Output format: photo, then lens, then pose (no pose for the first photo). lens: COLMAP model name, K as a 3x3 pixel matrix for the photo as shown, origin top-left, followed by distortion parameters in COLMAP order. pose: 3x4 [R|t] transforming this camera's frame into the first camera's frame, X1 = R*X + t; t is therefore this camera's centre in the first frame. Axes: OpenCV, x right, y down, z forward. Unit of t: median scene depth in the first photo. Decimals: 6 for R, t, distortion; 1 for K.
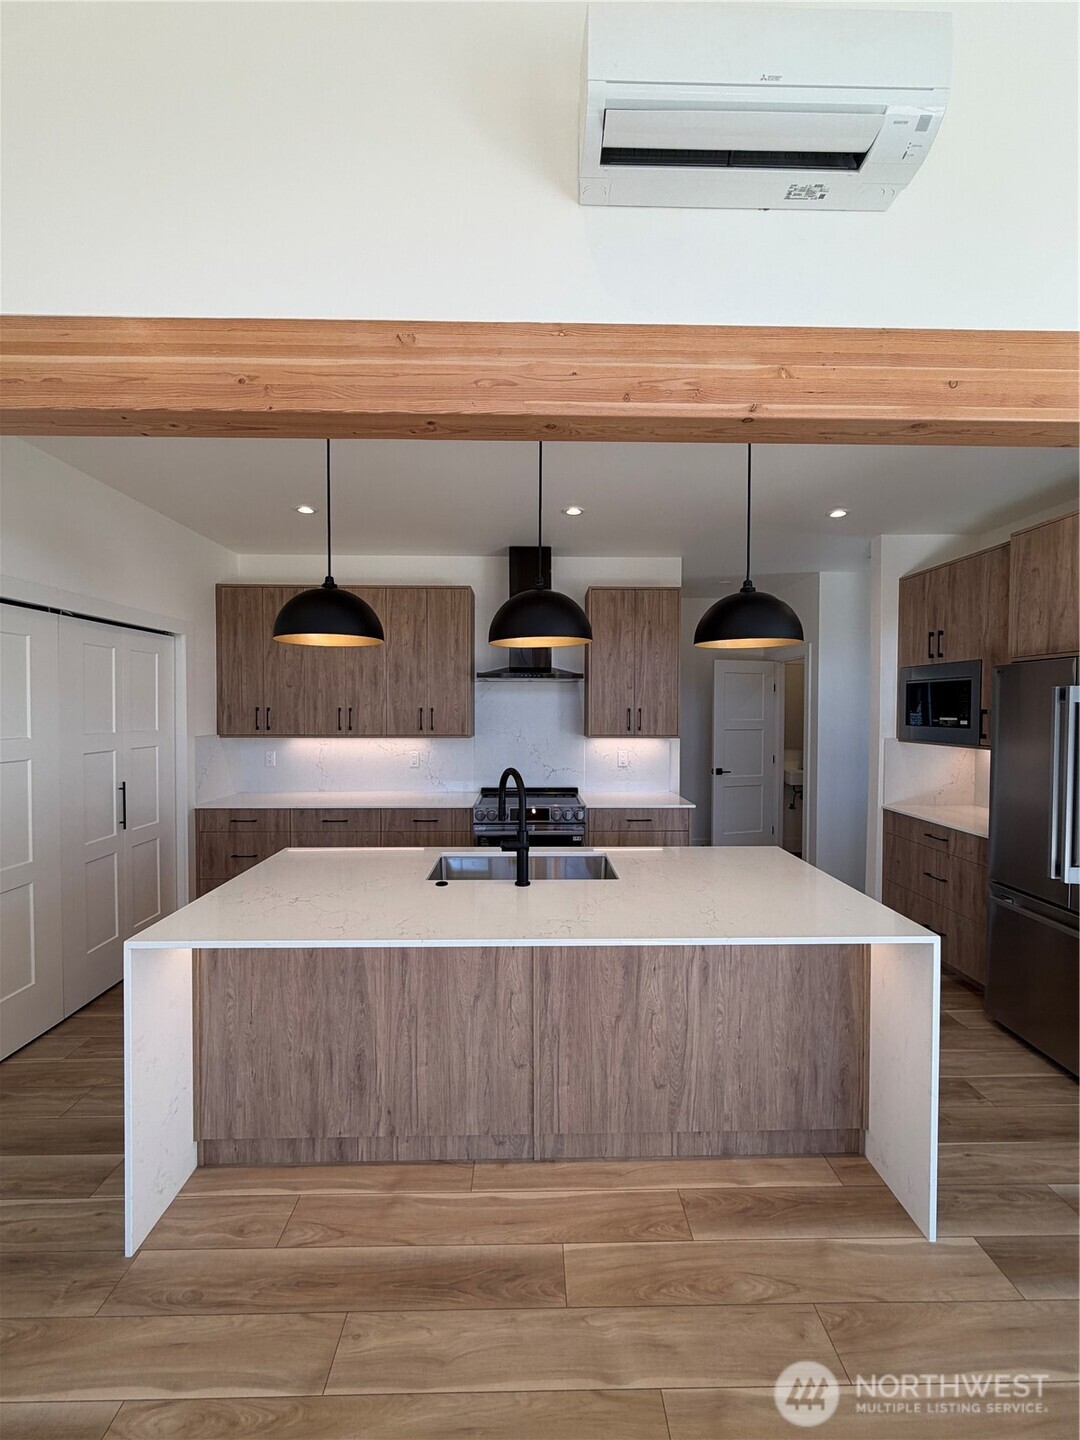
lens RADIAL K [[572.4, 0, 538.4], [0, 572.4, 722.6], [0, 0, 1]] dist [0.000625, 0.000051]
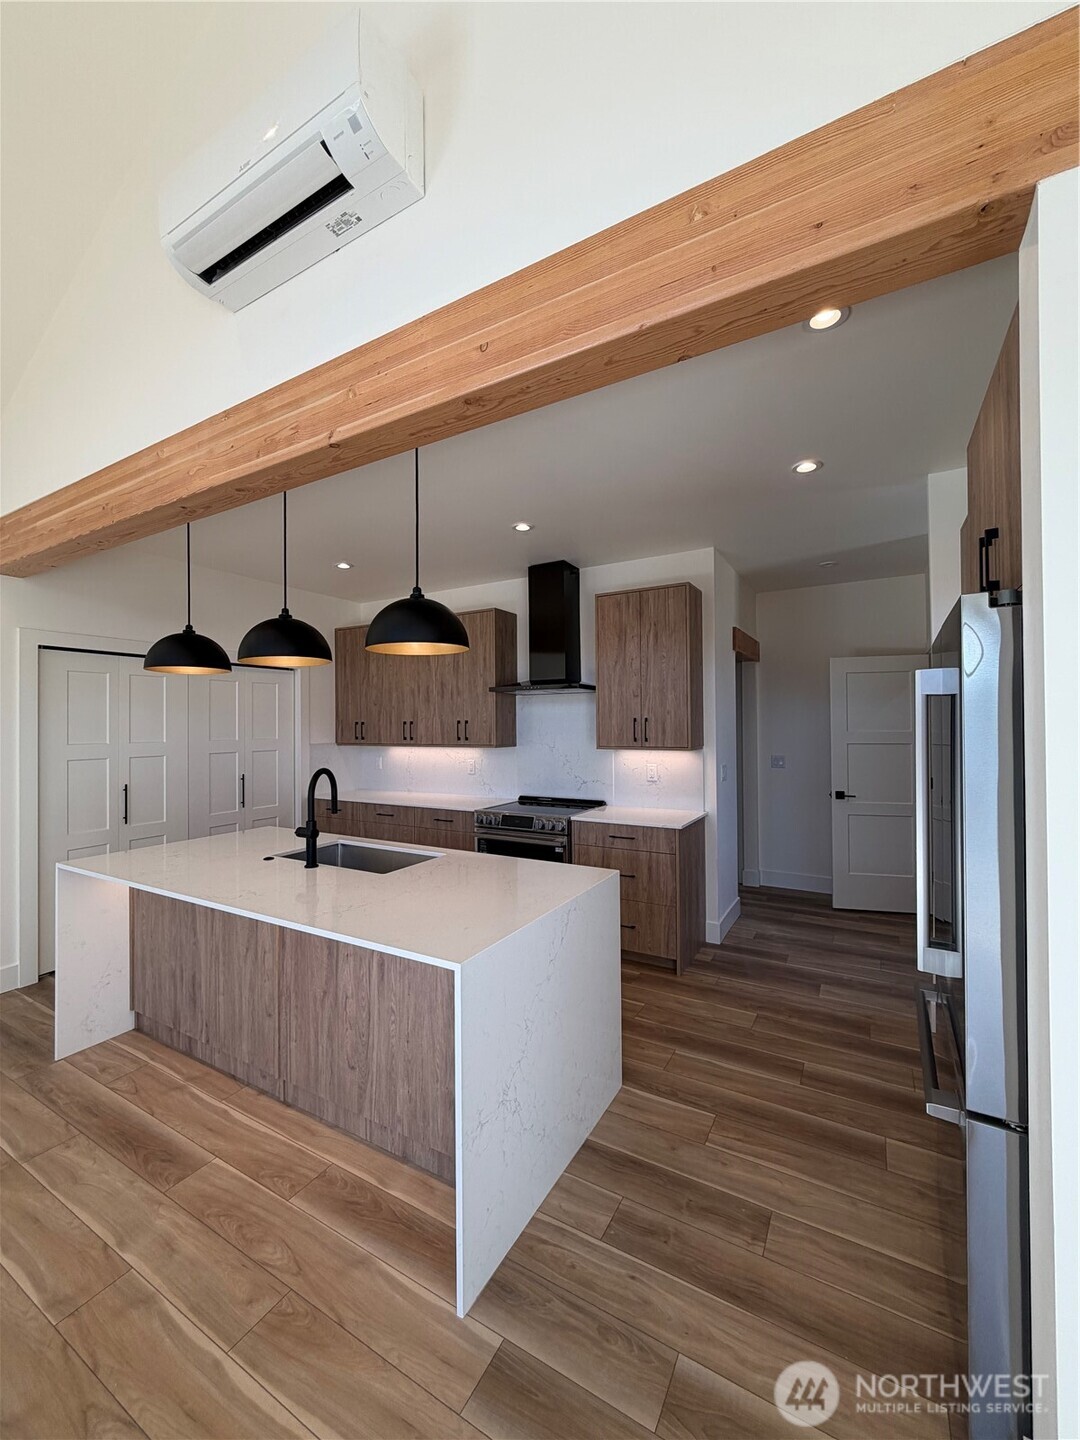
lens RADIAL K [[572.4, 0, 538.4], [0, 572.4, 722.6], [0, 0, 1]] dist [0.000625, 0.000051]
pose [[0.856012, -0.011817, -0.516821, 1.076062], [-0.003128, 0.999602, -0.028036, 0.019824], [0.516947, 0.025616, 0.855634, 0.249205]]
